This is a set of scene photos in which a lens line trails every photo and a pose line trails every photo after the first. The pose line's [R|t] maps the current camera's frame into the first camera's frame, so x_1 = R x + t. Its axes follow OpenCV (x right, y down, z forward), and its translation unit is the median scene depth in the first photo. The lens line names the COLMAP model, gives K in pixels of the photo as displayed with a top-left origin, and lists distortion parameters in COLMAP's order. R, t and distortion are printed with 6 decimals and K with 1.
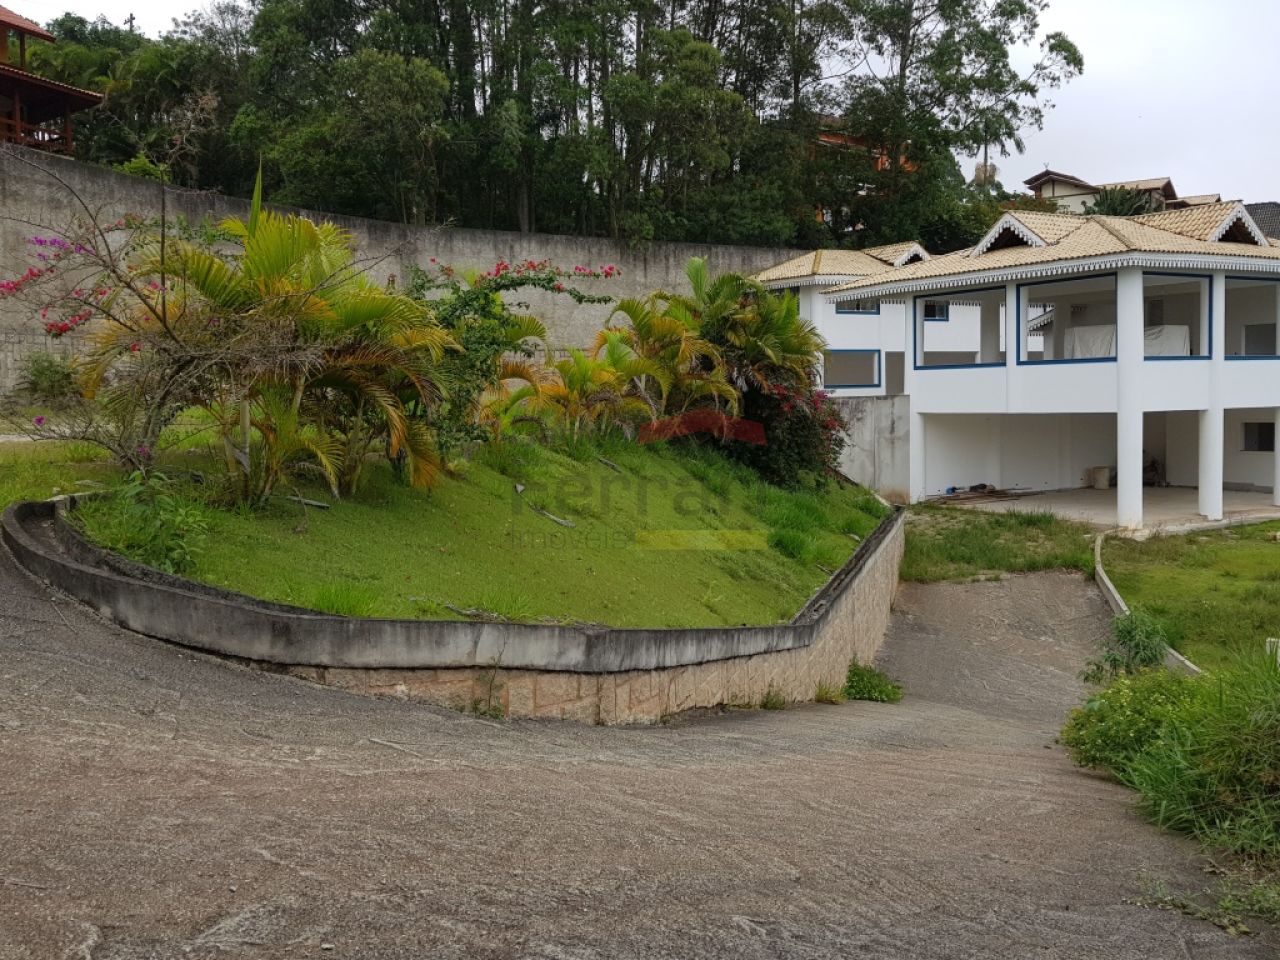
lens RADIAL K [[1224.3, 0, 639.7], [0, 1224.3, 472.2], [0, 0, 1]] dist [0.027200, 0.000000]
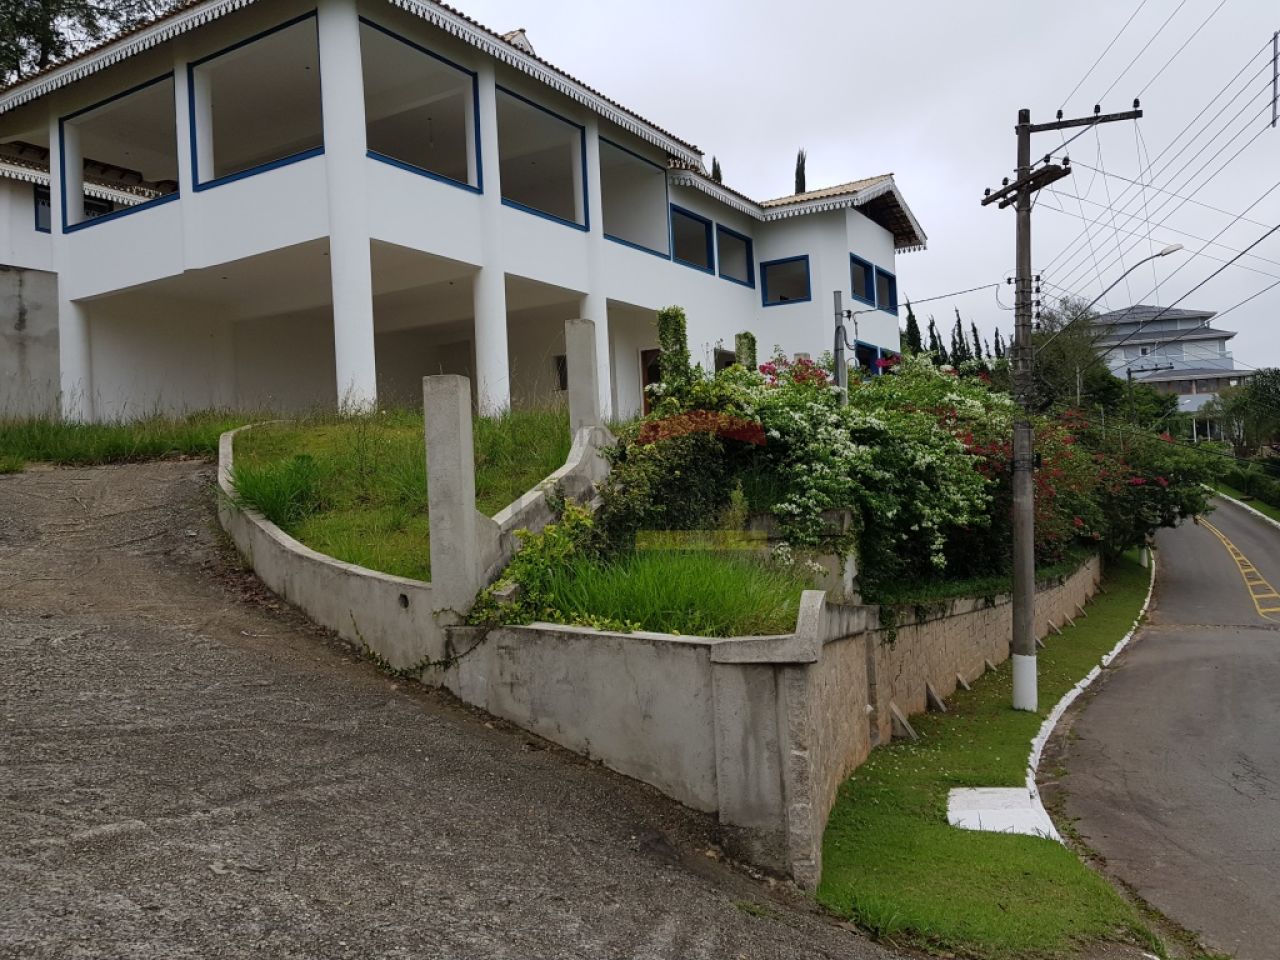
lens RADIAL K [[1004.4, 0, 642.6], [0, 1004.4, 460.9], [0, 0, 1]] dist [-0.002621, -0.012591]
pose [[0.883682, -0.010754, 0.467964, 0.246497], [0.063840, 0.993163, -0.097730, 0.102353], [-0.463713, 0.116237, 0.878327, 0.427228]]
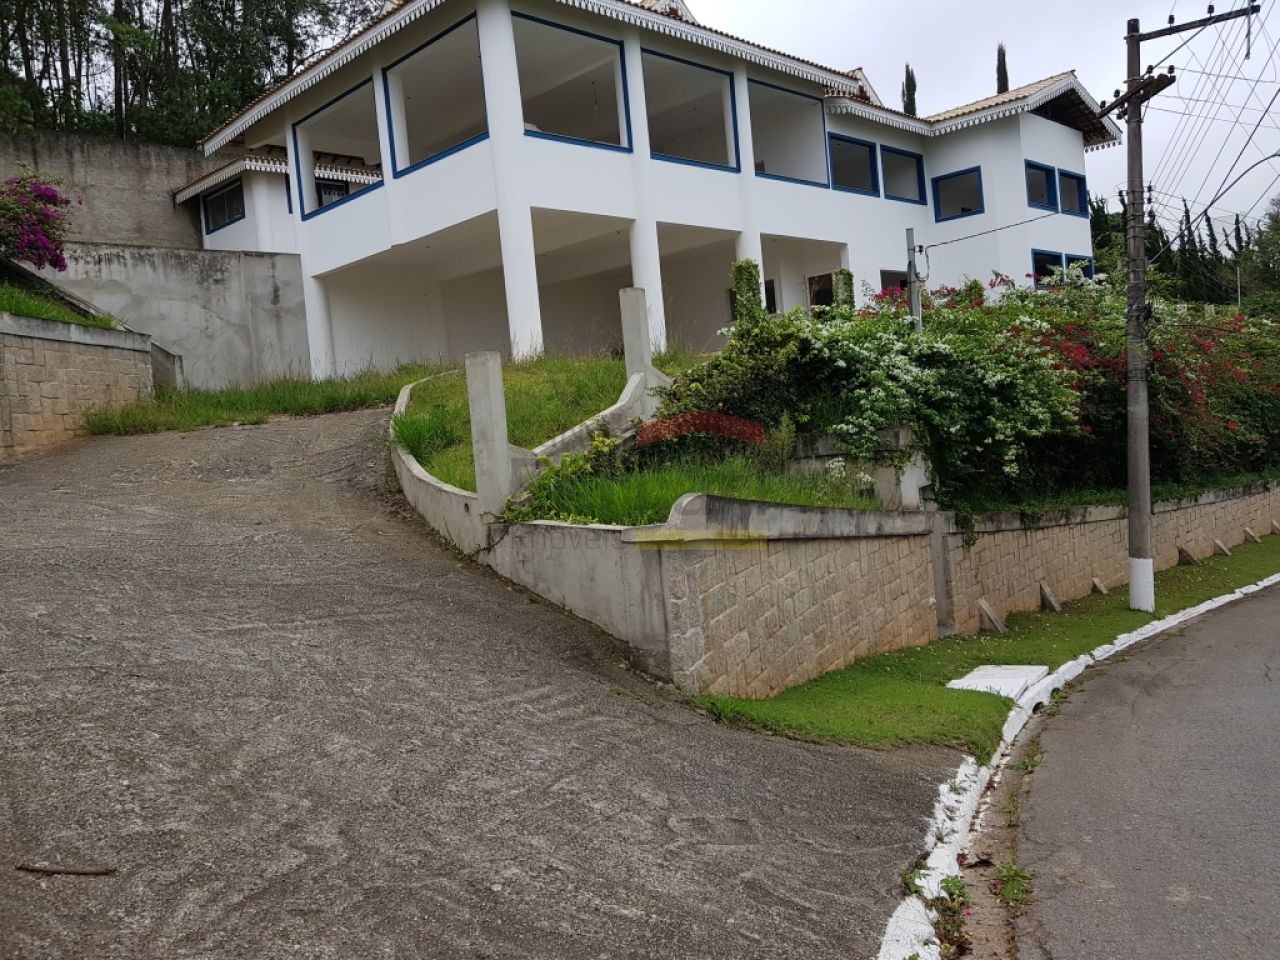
lens RADIAL K [[1004.4, 0, 623.6], [0, 1004.4, 454.0], [0, 0, 1]] dist [-0.002621, -0.012591]
pose [[0.971651, -0.073883, 0.224578, 0.269027], [0.086197, 0.995238, -0.045517, 0.107210], [-0.220145, 0.063585, 0.973392, 0.360079]]
